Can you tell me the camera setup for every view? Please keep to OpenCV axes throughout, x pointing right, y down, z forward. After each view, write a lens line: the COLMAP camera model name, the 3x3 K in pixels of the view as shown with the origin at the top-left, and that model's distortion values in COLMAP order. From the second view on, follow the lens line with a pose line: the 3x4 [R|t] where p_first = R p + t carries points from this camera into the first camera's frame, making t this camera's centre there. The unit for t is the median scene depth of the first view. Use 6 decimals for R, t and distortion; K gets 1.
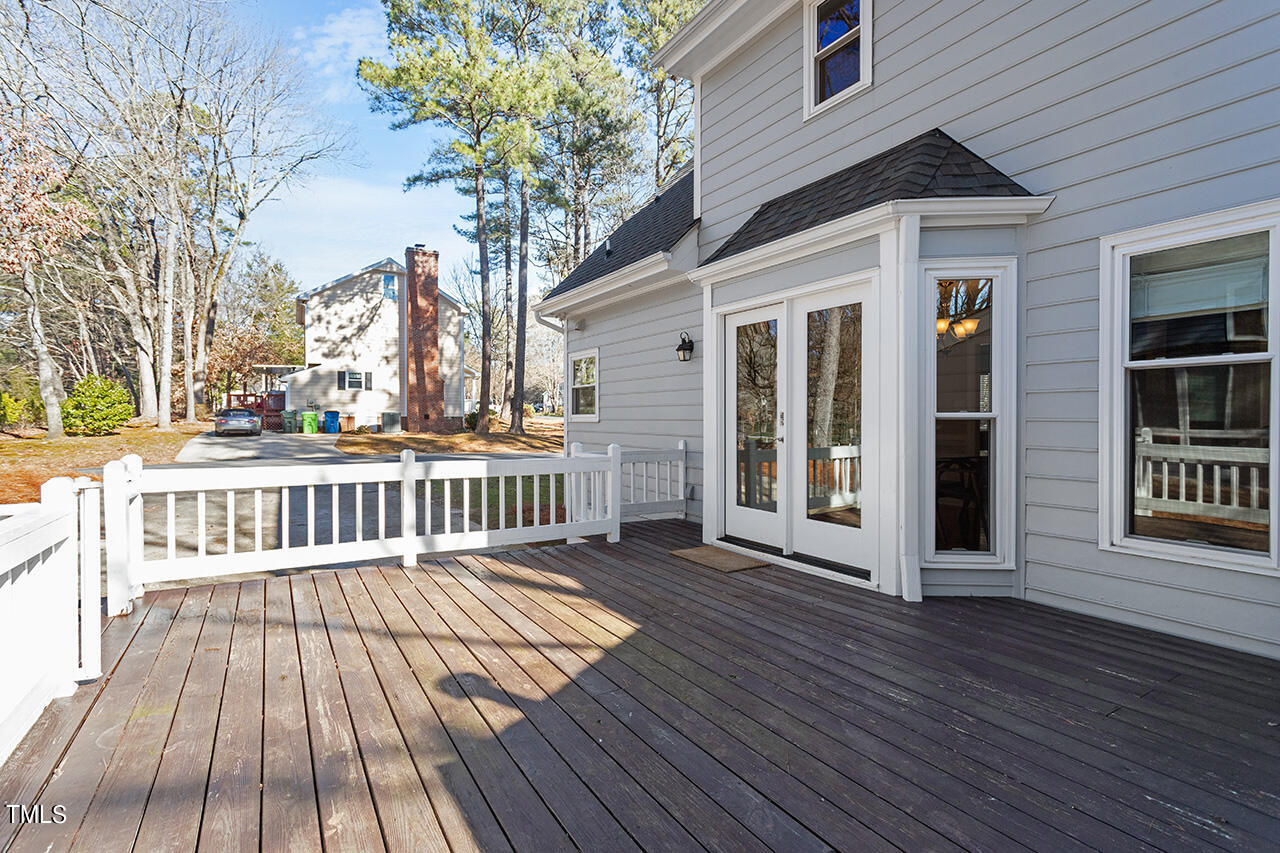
lens RADIAL K [[618.8, 0, 627.7], [0, 618.8, 426.1], [0, 0, 1]] dist [-0.002289, 0.002319]
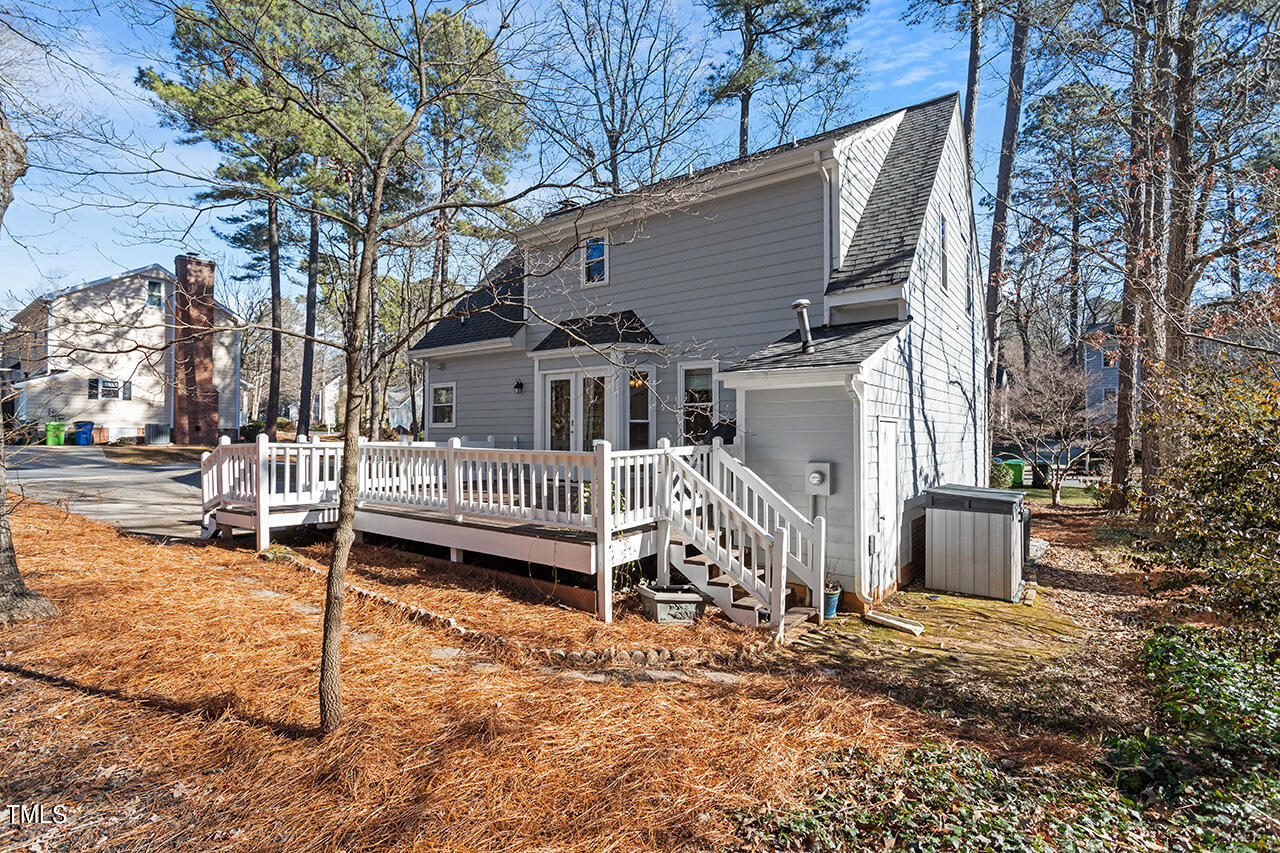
lens RADIAL K [[618.8, 0, 638.5], [0, 618.8, 430.5], [0, 0, 1]] dist [-0.002289, 0.002319]
pose [[0.922621, 0.005157, 0.385673, -0.060708], [0.002275, 0.999820, -0.018810, 0.008888], [-0.385701, 0.018232, 0.922444, -0.179807]]
